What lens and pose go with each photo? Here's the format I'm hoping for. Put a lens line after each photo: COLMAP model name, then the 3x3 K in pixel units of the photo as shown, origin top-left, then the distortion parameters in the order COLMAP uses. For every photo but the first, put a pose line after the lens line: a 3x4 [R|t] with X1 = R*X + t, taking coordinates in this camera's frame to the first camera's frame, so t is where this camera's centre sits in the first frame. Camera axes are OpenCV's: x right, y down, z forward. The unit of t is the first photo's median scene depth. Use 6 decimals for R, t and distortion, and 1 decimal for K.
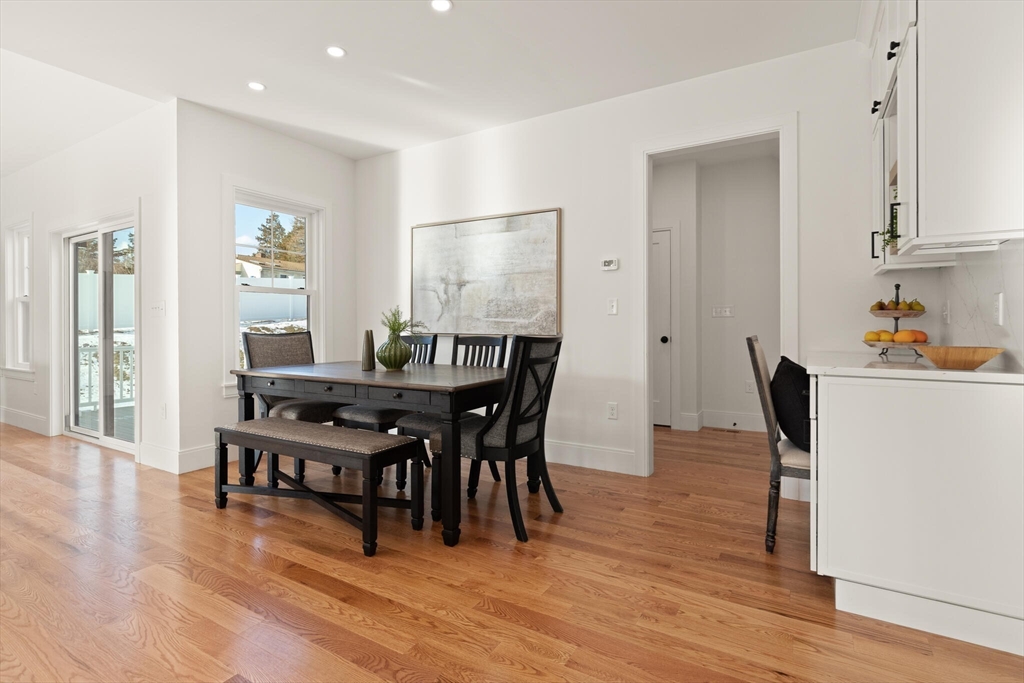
lens RADIAL K [[491.9, 0, 514.3], [0, 491.9, 335.0], [0, 0, 1]] dist [0.002286, 0.000198]
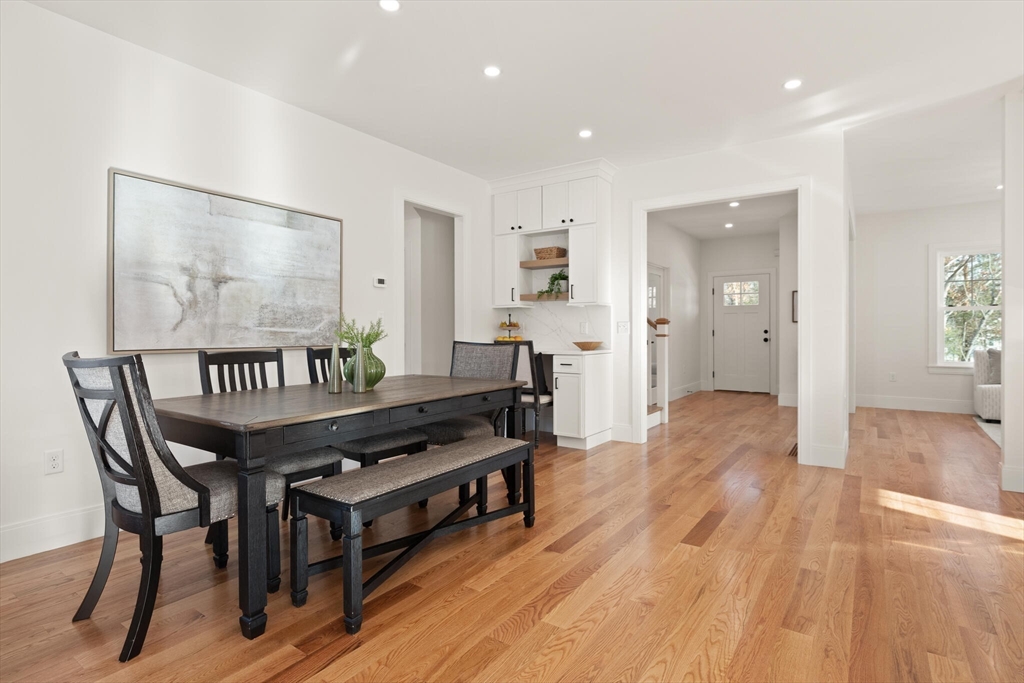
lens RADIAL K [[530.3, 0, 513.2], [0, 530.3, 336.5], [0, 0, 1]] dist [-0.000669, 0.000150]
pose [[0.059349, -0.005534, 0.998222, -0.897472], [0.028055, 0.999599, 0.003873, -0.011072], [-0.997843, 0.027775, 0.059481, 0.541354]]
